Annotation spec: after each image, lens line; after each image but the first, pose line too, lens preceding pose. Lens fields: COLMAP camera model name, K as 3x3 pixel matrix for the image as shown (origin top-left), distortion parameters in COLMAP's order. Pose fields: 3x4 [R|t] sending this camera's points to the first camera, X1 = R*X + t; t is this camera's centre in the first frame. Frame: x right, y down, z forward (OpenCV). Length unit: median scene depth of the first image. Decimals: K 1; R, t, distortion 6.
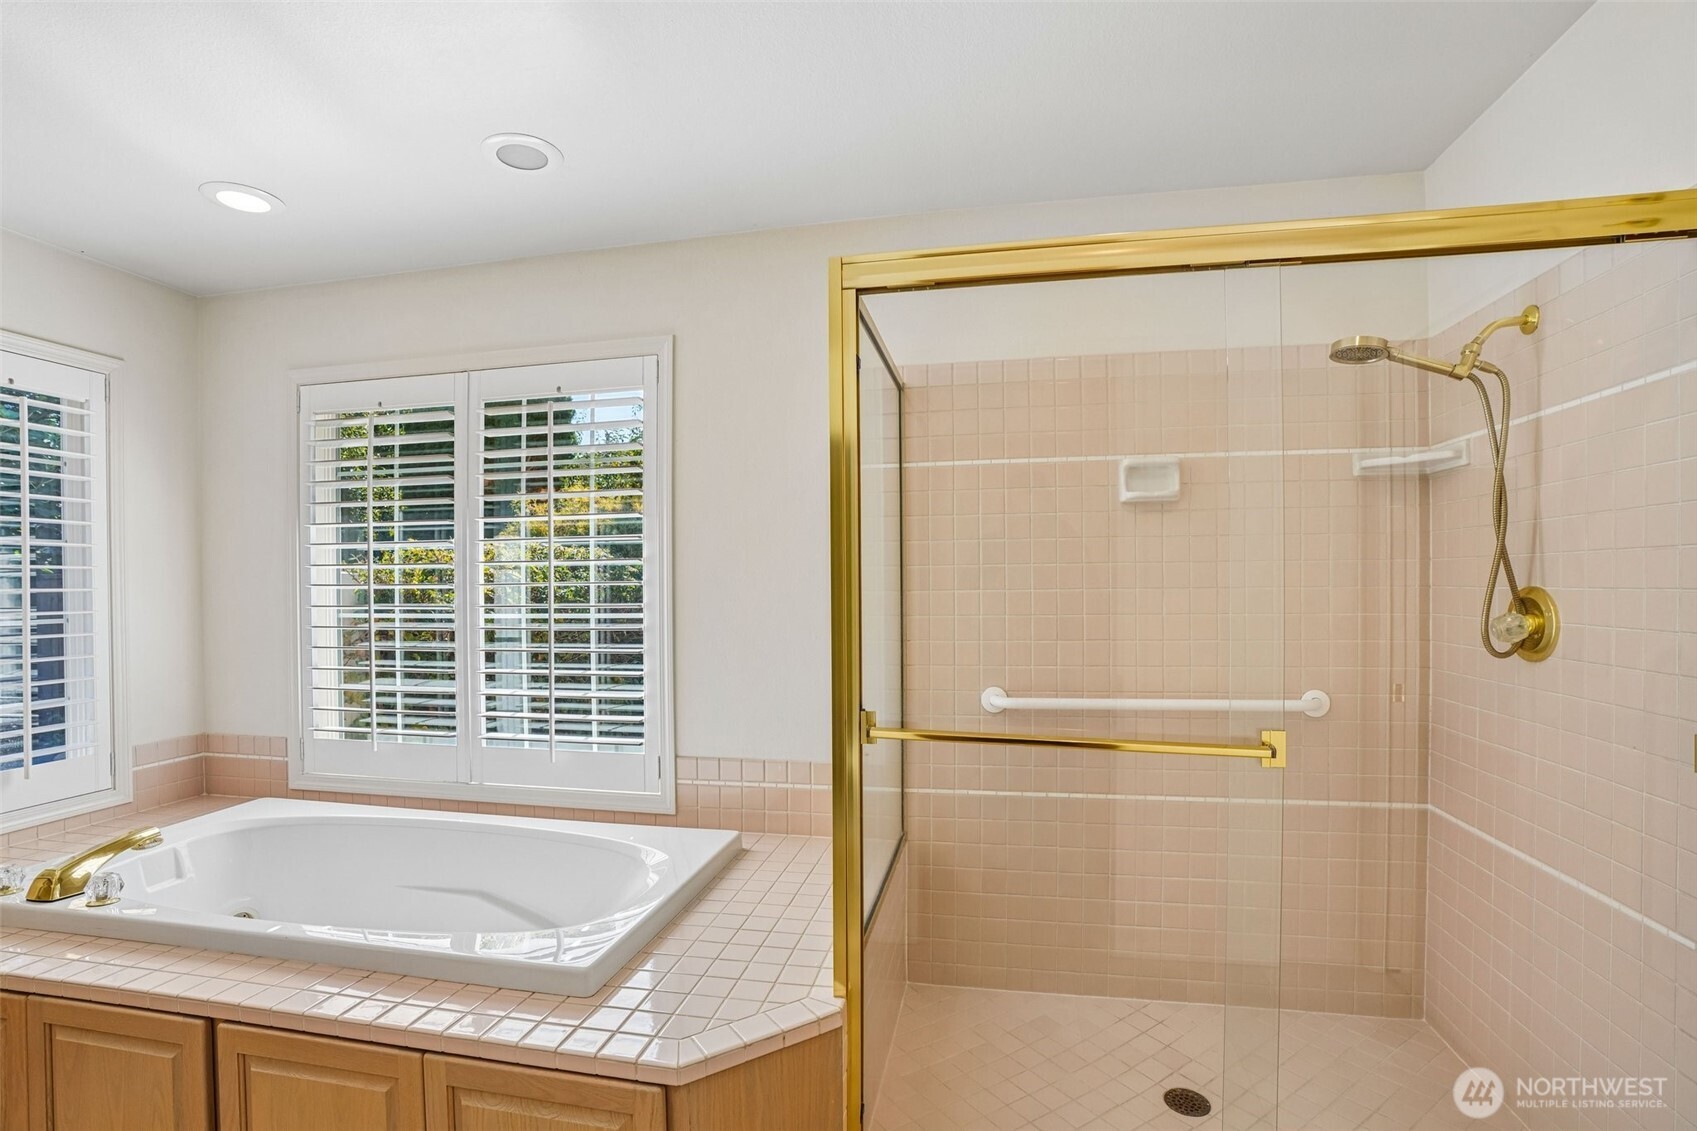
lens RADIAL K [[796.7, 0, 836.5], [0, 796.7, 592.7], [0, 0, 1]] dist [-0.007241, 0.003068]
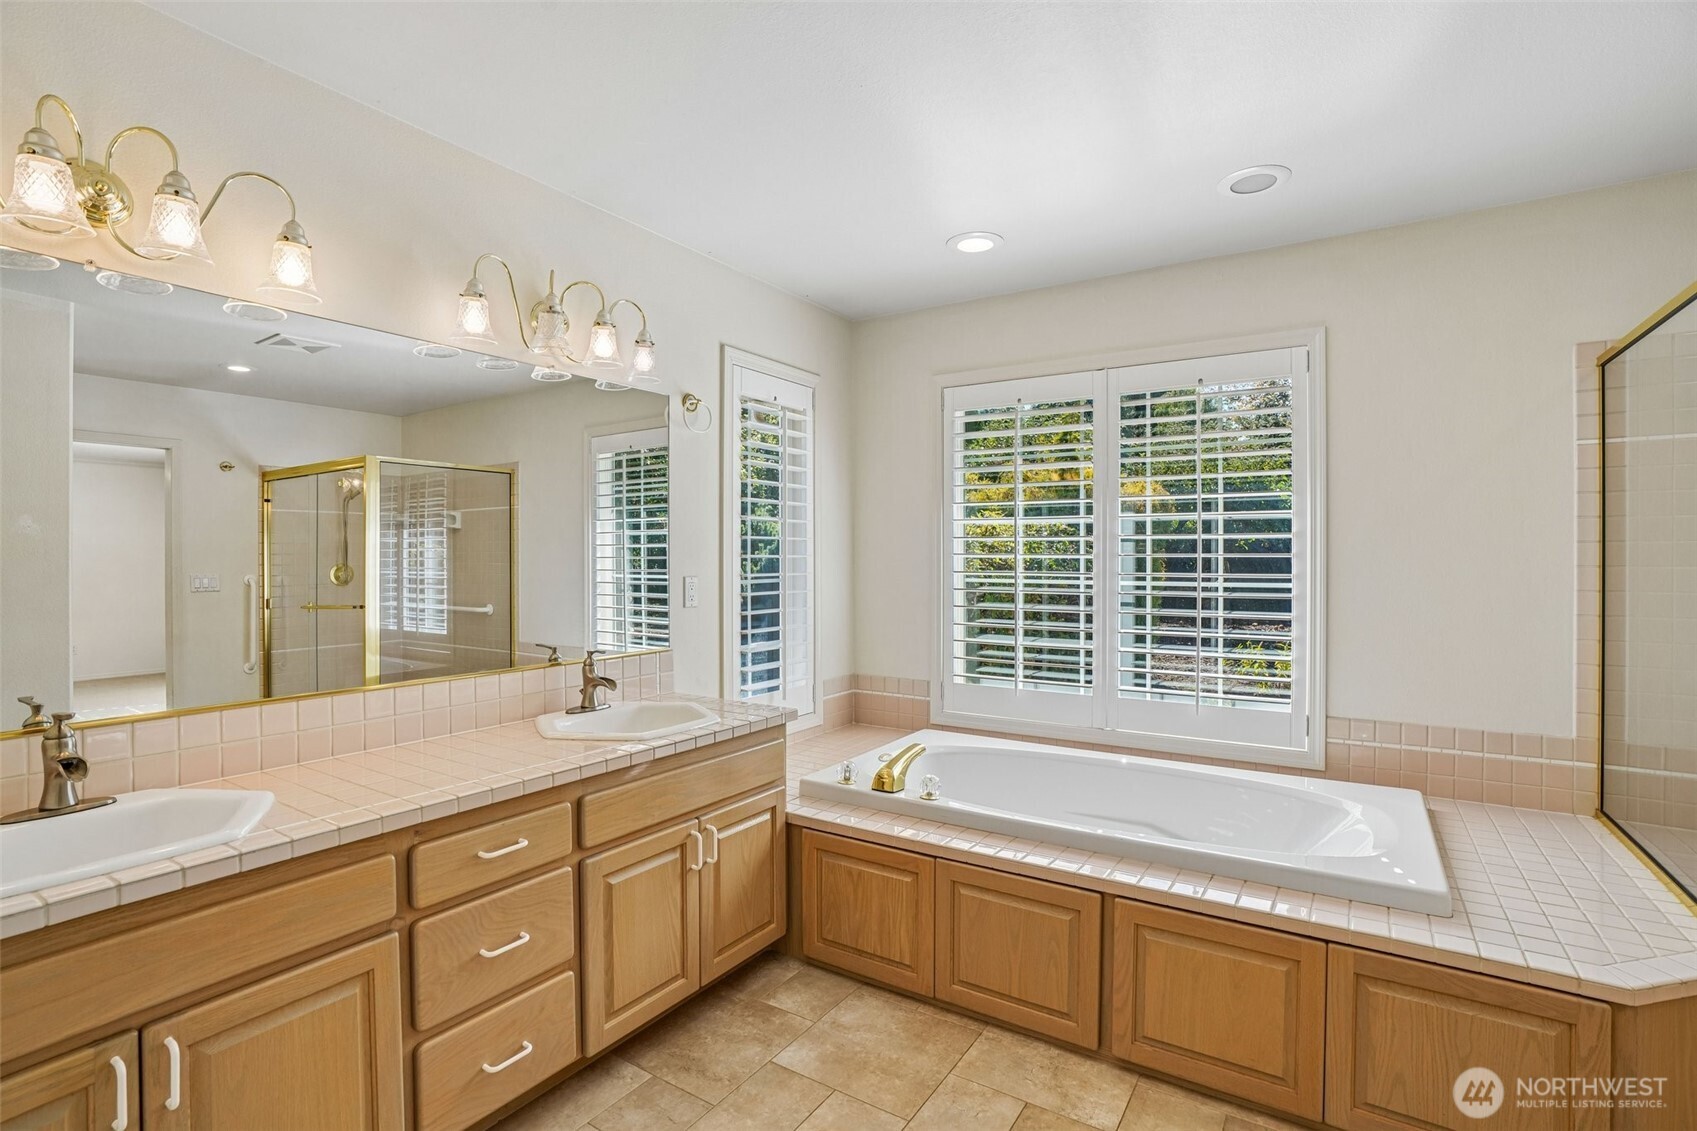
lens RADIAL K [[796.7, 0, 852.0], [0, 796.7, 567.6], [0, 0, 1]] dist [-0.007241, 0.003068]
pose [[0.951823, 0.013041, -0.306371, -0.477138], [-0.010131, 0.999887, 0.011087, -0.001447], [0.306481, -0.007449, 0.951847, -0.211890]]
